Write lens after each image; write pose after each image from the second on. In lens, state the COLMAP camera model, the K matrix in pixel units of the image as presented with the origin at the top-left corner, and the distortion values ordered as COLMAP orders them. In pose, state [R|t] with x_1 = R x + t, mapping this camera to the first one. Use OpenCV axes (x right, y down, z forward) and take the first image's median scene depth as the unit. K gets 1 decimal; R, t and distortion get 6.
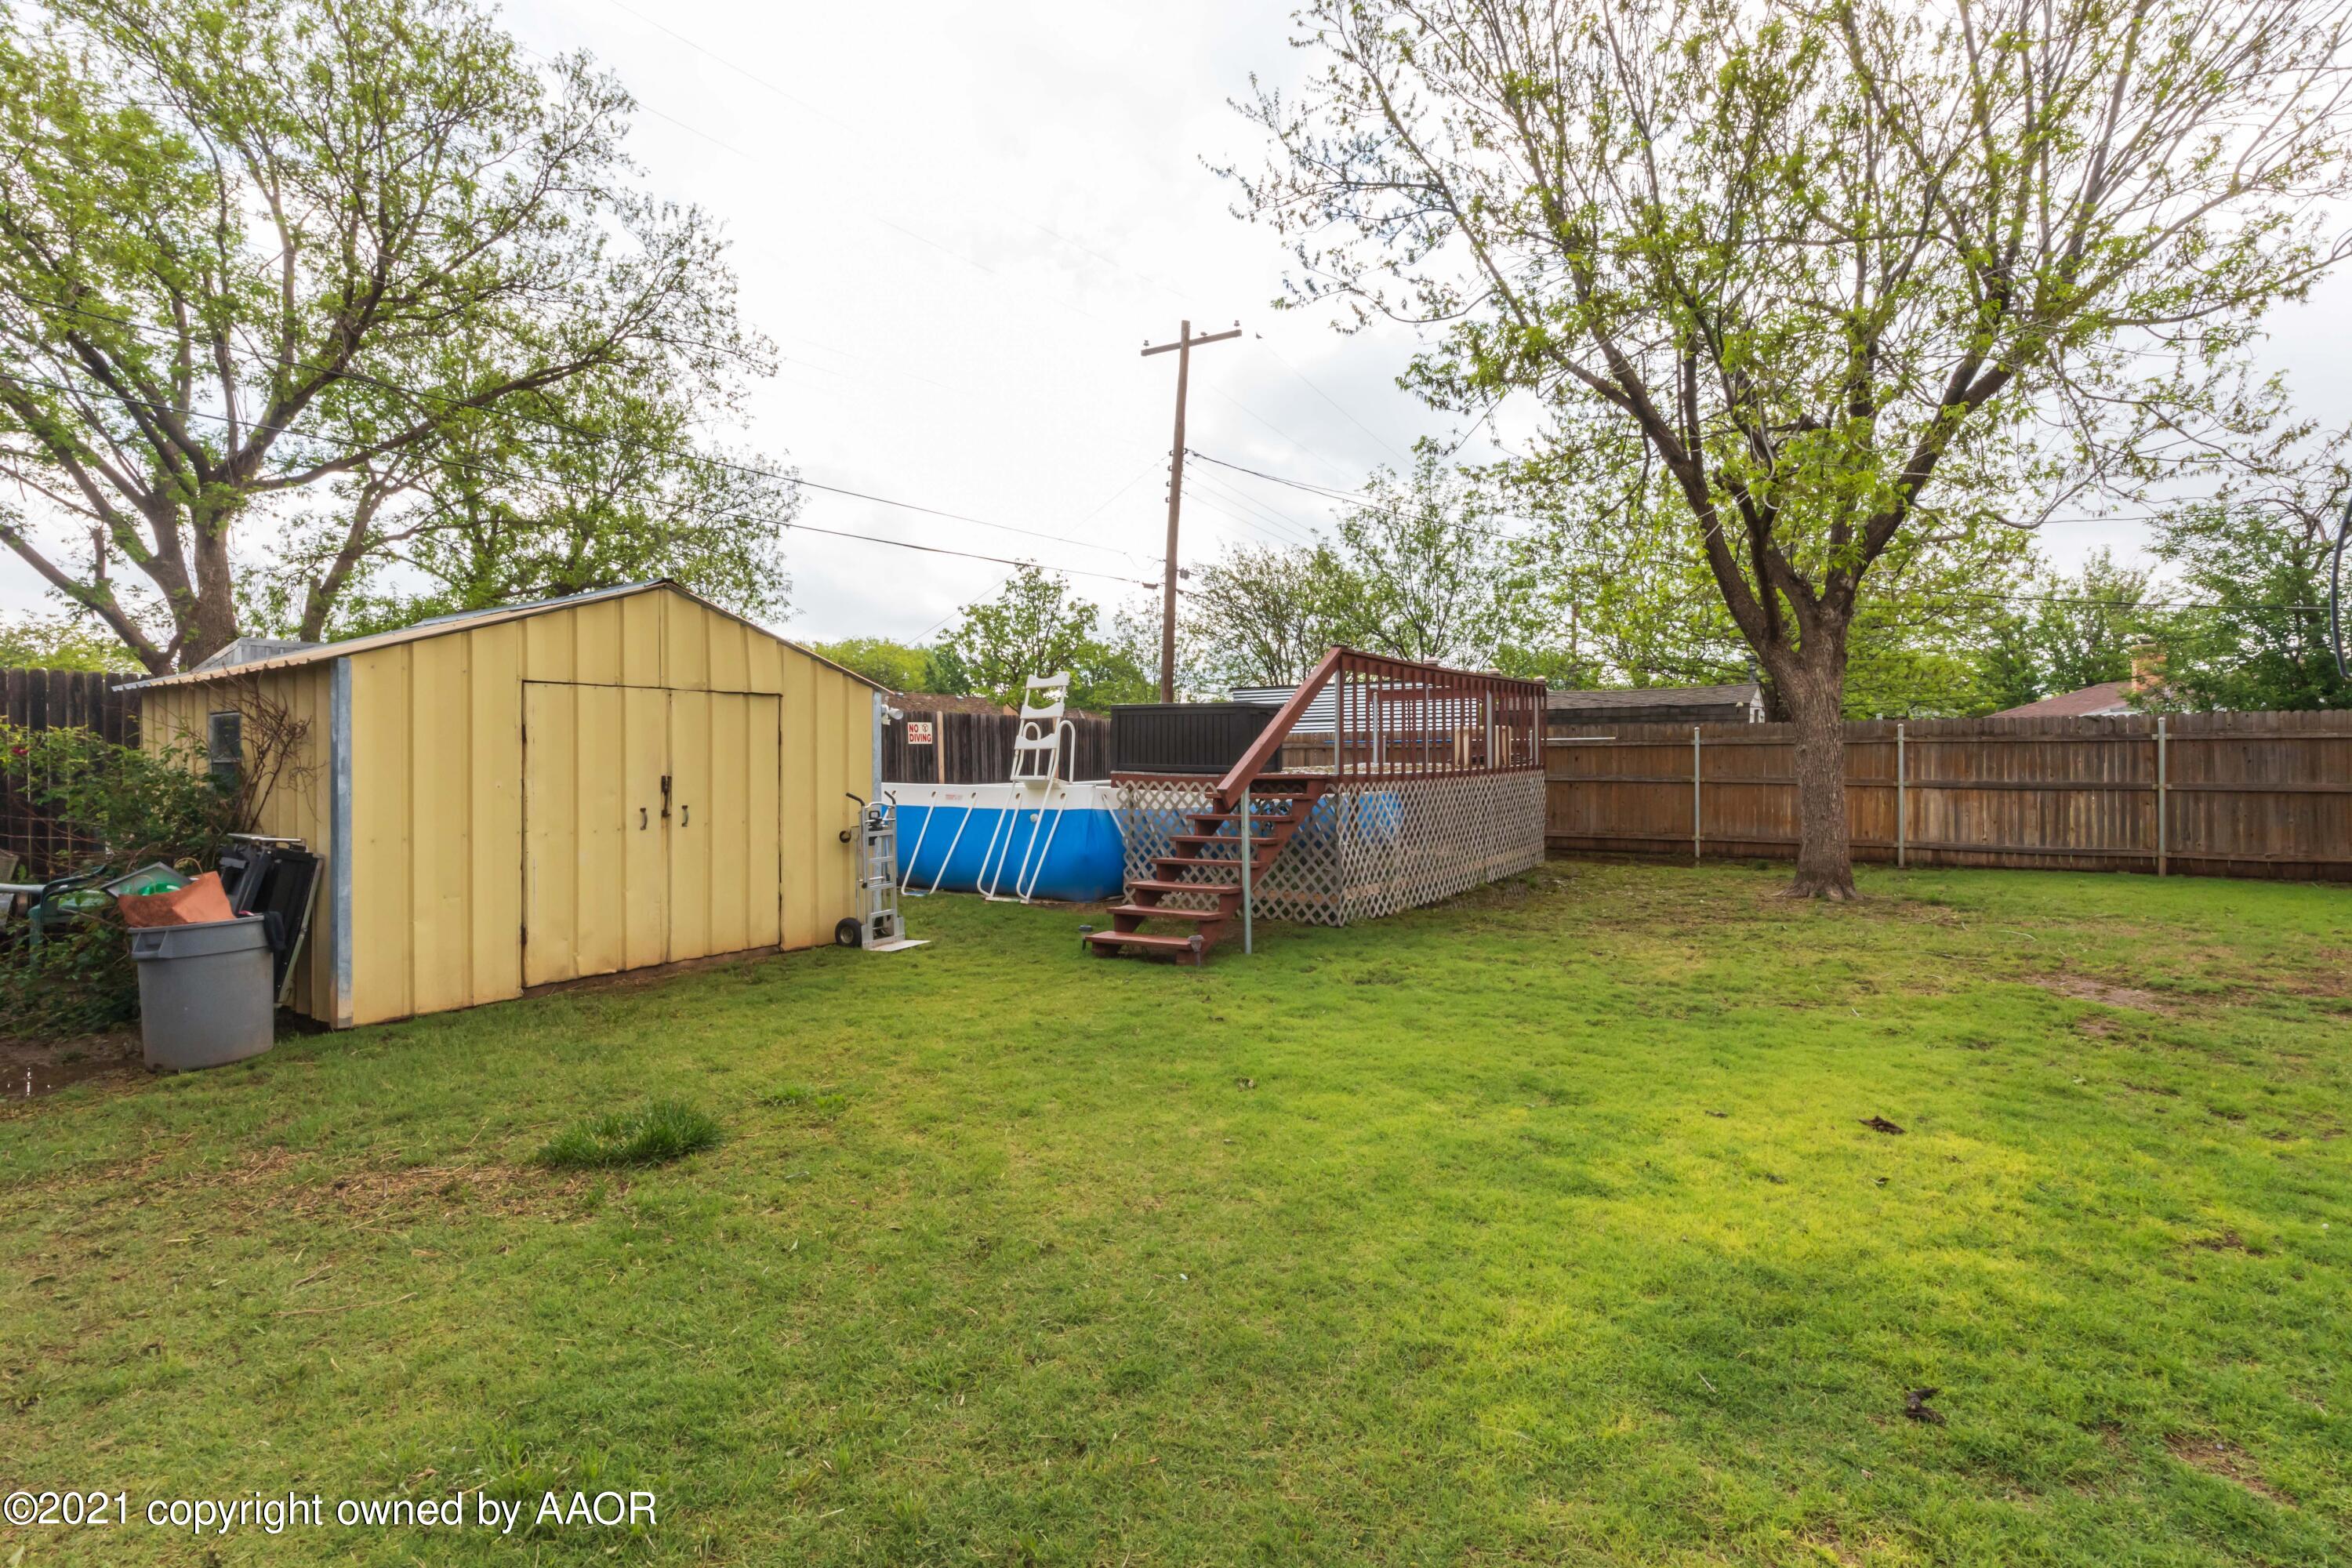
lens RADIAL K [[1077.6, 0, 1183.0], [0, 1077.6, 738.8], [0, 0, 1]] dist [0.008351, -0.003186]
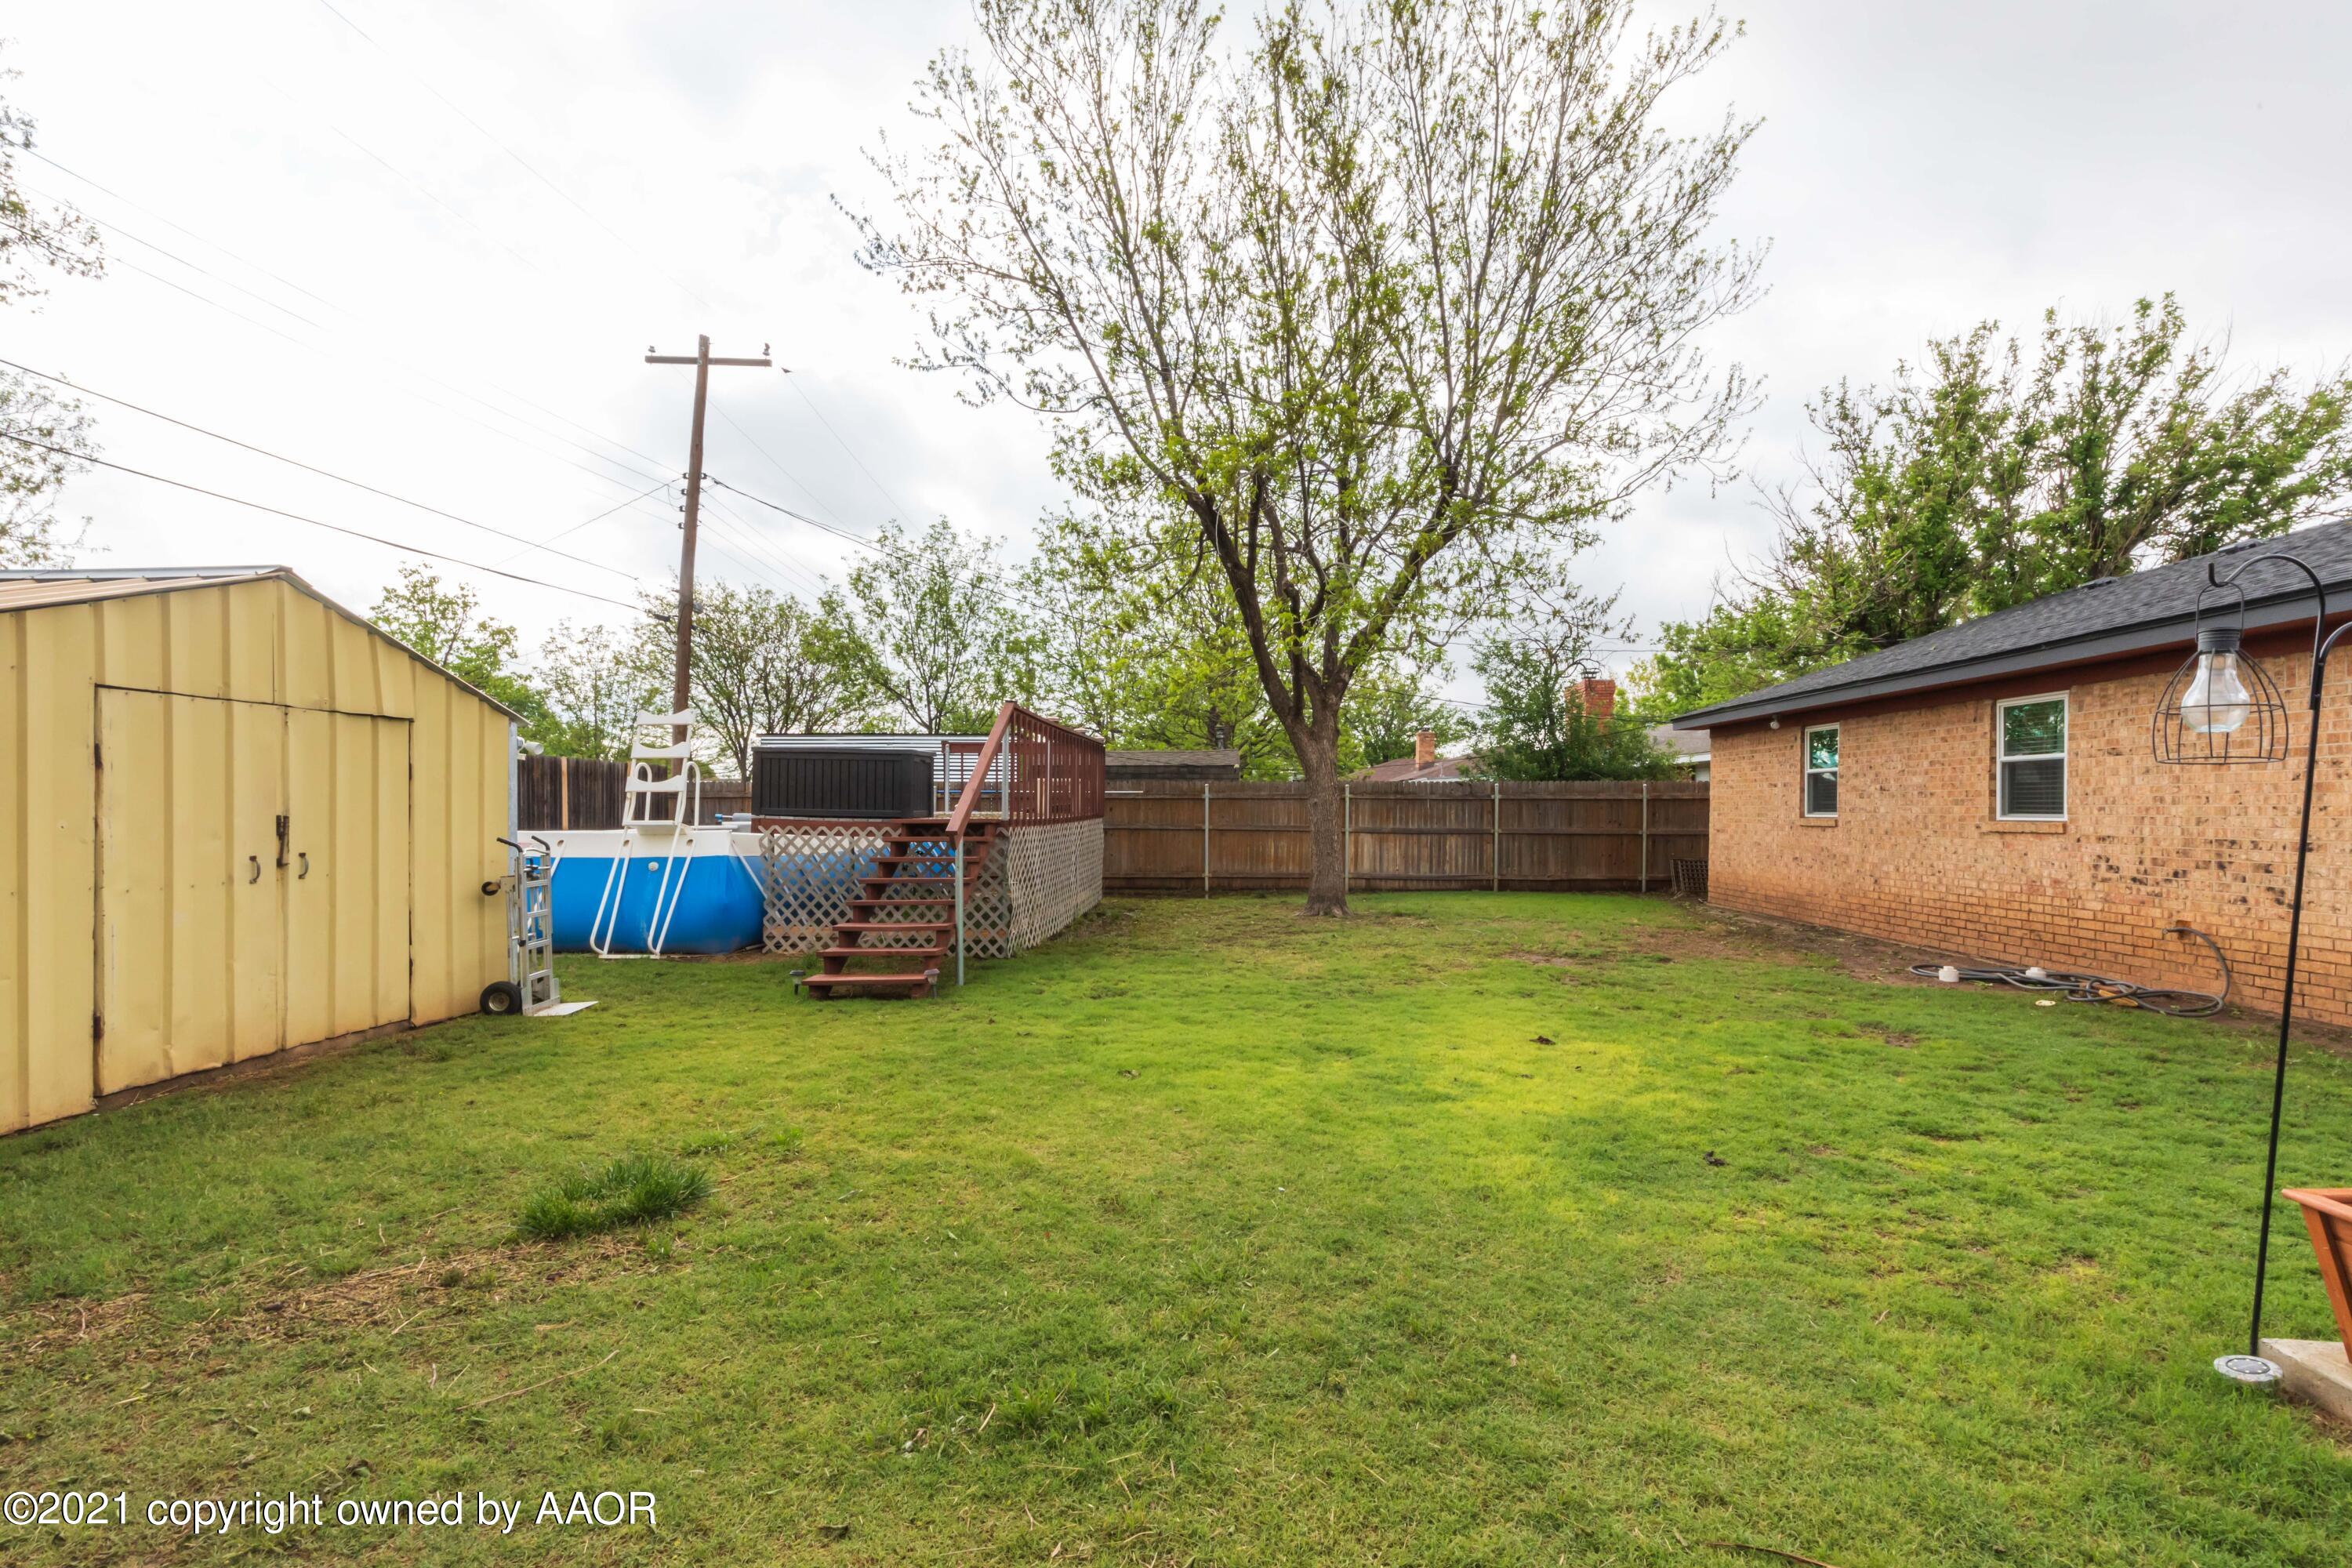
lens RADIAL K [[1077.6, 0, 1163.3], [0, 1077.6, 800.9], [0, 0, 1]] dist [0.008351, -0.003186]
pose [[0.855023, 0.013216, 0.518421, -0.284106], [-0.016880, 0.999855, 0.002351, 0.009281], [-0.518315, -0.010761, 0.855122, -0.014198]]
